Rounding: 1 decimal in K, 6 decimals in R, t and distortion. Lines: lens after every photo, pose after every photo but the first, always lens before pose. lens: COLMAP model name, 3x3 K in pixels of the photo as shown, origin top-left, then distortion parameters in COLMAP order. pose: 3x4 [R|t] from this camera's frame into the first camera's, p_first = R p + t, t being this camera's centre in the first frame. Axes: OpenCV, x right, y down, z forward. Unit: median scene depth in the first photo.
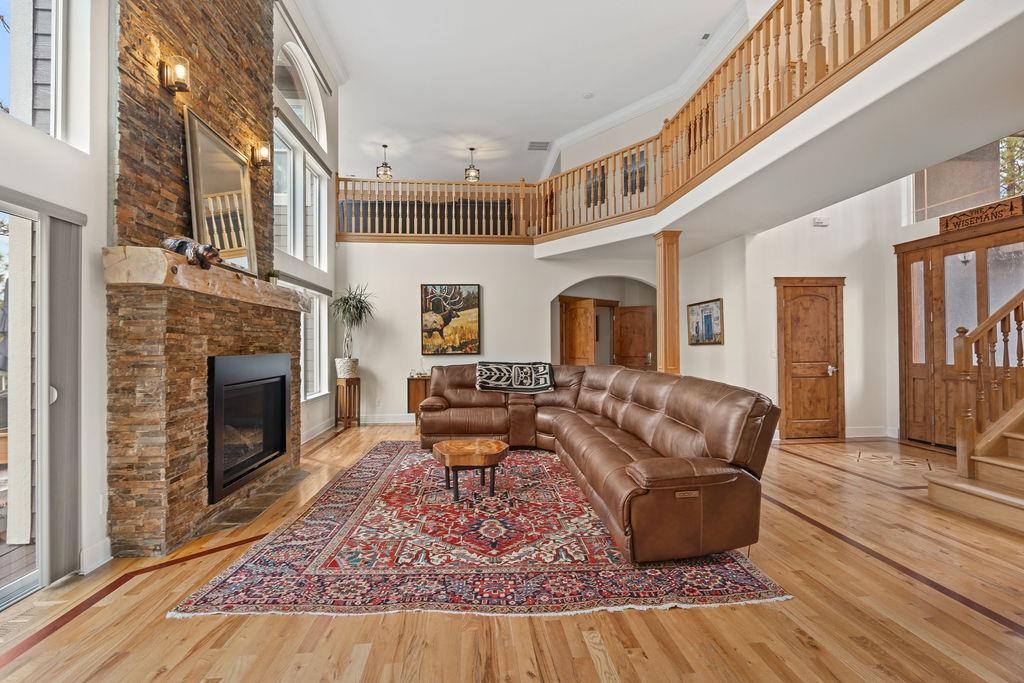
lens RADIAL K [[451.7, 0, 513.3], [0, 451.7, 339.4], [0, 0, 1]] dist [-0.003982, -0.000275]
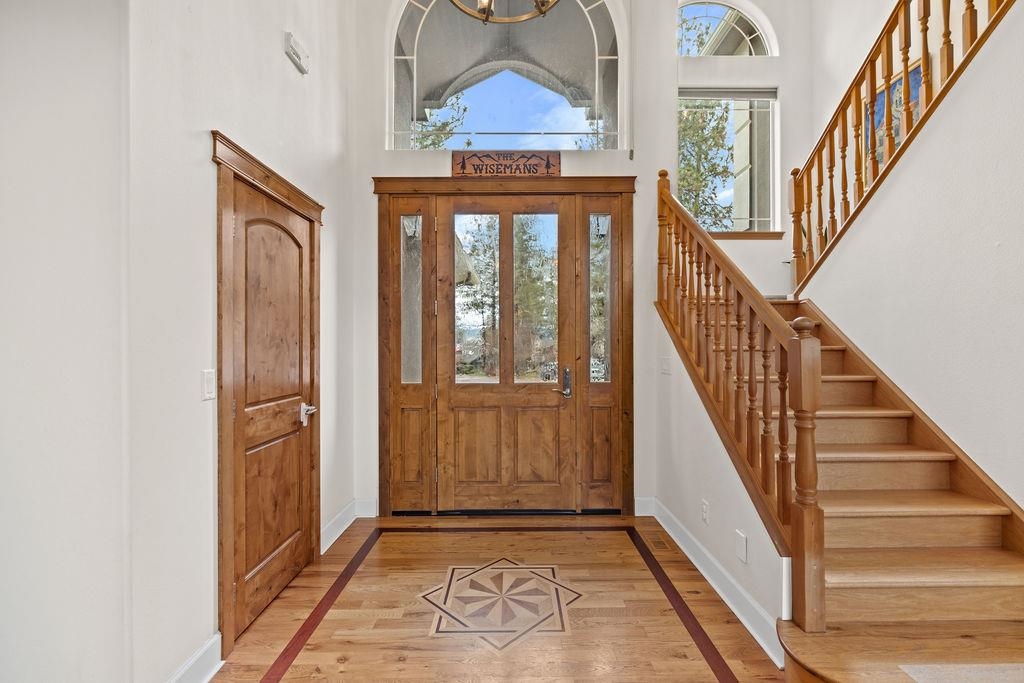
lens RADIAL K [[451.7, 0, 512.5], [0, 451.7, 343.4], [0, 0, 1]] dist [-0.003982, -0.000275]
pose [[0.095034, 0.012867, 0.995391, 0.305335], [-0.011697, 0.999862, -0.011809, 0.005283], [-0.995405, -0.010520, 0.095171, 0.789710]]
